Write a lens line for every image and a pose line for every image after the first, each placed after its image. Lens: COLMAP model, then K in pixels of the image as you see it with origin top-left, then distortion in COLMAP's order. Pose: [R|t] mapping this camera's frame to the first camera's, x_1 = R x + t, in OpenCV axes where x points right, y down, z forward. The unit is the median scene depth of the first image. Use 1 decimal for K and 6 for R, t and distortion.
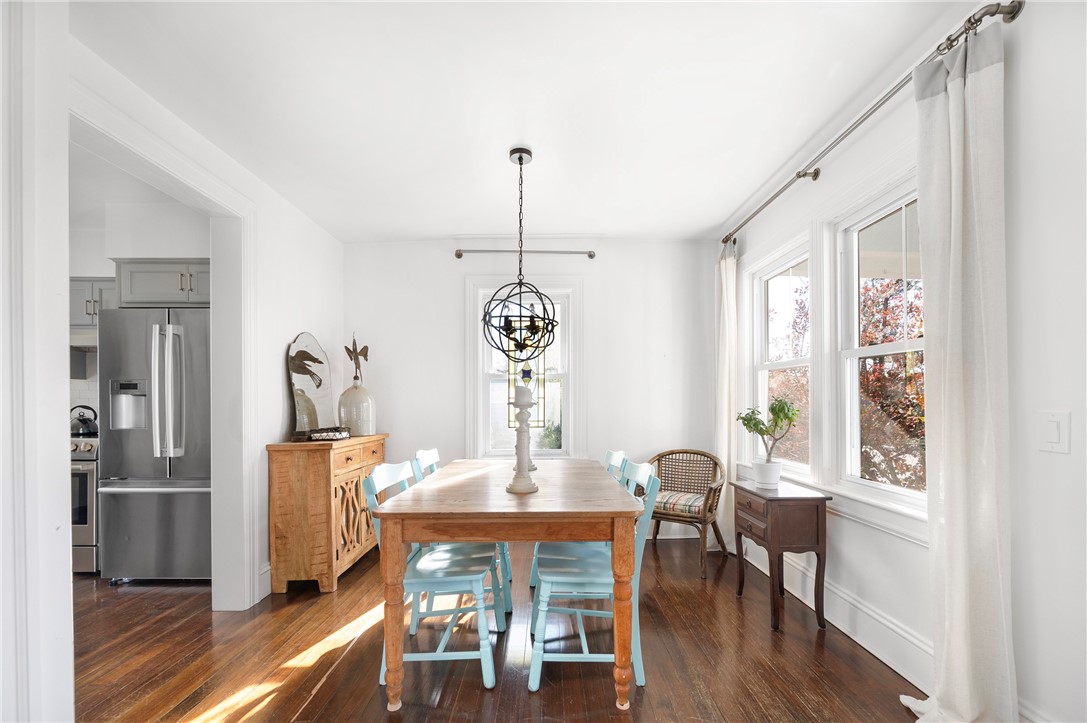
lens RADIAL K [[434.3, 0, 547.2], [0, 434.3, 403.0], [0, 0, 1]] dist [-0.006586, -0.000281]
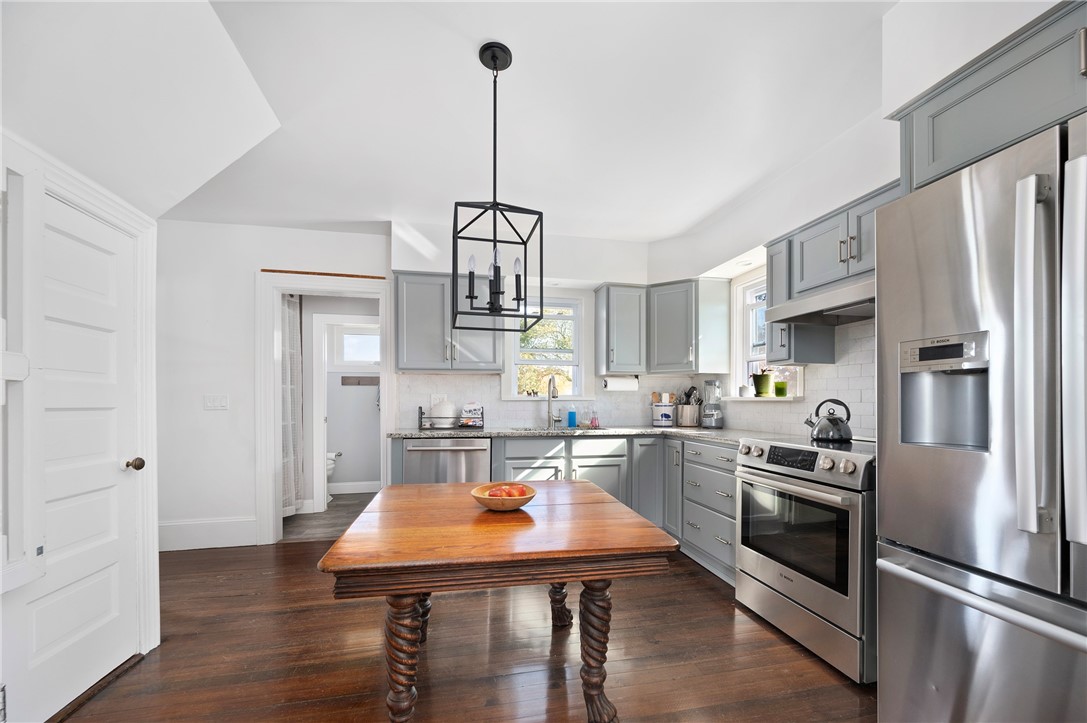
lens RADIAL K [[434.3, 0, 547.2], [0, 434.3, 403.0], [0, 0, 1]] dist [-0.006586, -0.000281]
pose [[0.208877, 0.002004, -0.977940, -0.494441], [-0.003199, 0.999994, 0.001366, 0.012483], [0.977937, 0.002843, 0.208882, 0.405009]]
